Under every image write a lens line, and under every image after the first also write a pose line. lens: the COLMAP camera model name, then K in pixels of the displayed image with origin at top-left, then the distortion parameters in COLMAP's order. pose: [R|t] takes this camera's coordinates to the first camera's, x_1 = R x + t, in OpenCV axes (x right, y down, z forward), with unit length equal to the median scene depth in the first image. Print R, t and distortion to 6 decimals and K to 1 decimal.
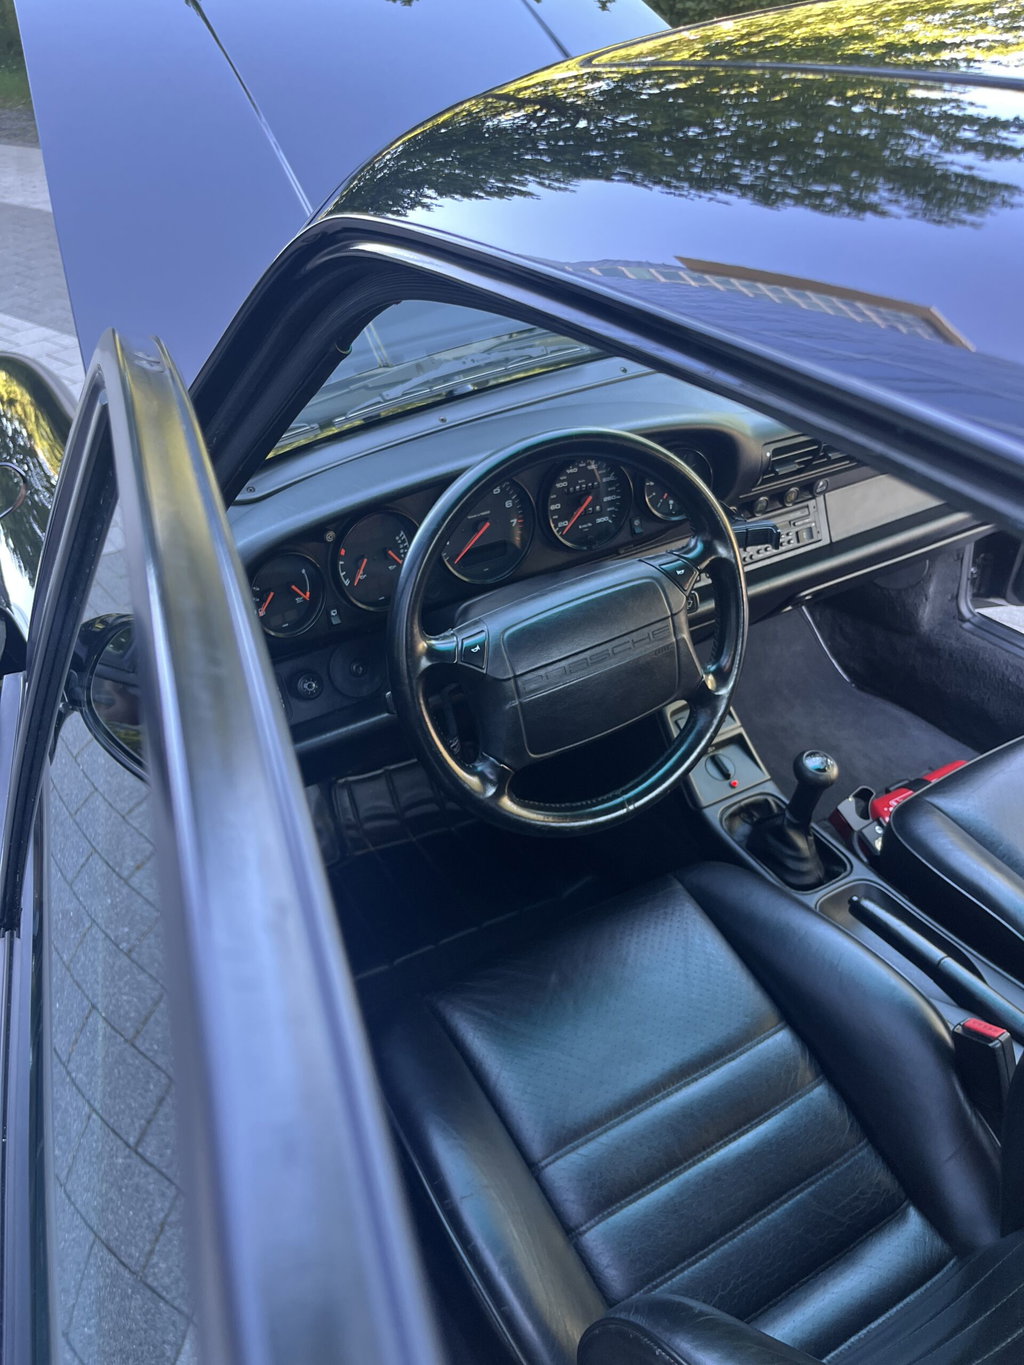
lens RADIAL K [[1023.8, 0, 509.7], [0, 1023.8, 685.0], [0, 0, 1]] dist [0.001743, -0.021671]
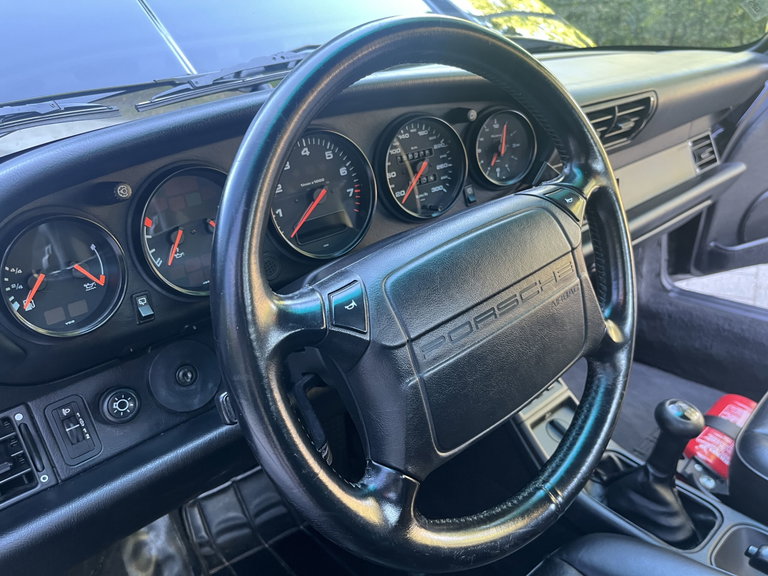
lens RADIAL K [[576.0, 0, 388.1], [0, 576.0, 285.3], [0, 0, 1]] dist [0.001743, -0.021671]
pose [[0.979718, -0.111392, 0.166564, -0.057283], [0.141098, 0.973728, -0.178733, 0.018311], [-0.142279, 0.198610, 0.969696, 0.508497]]
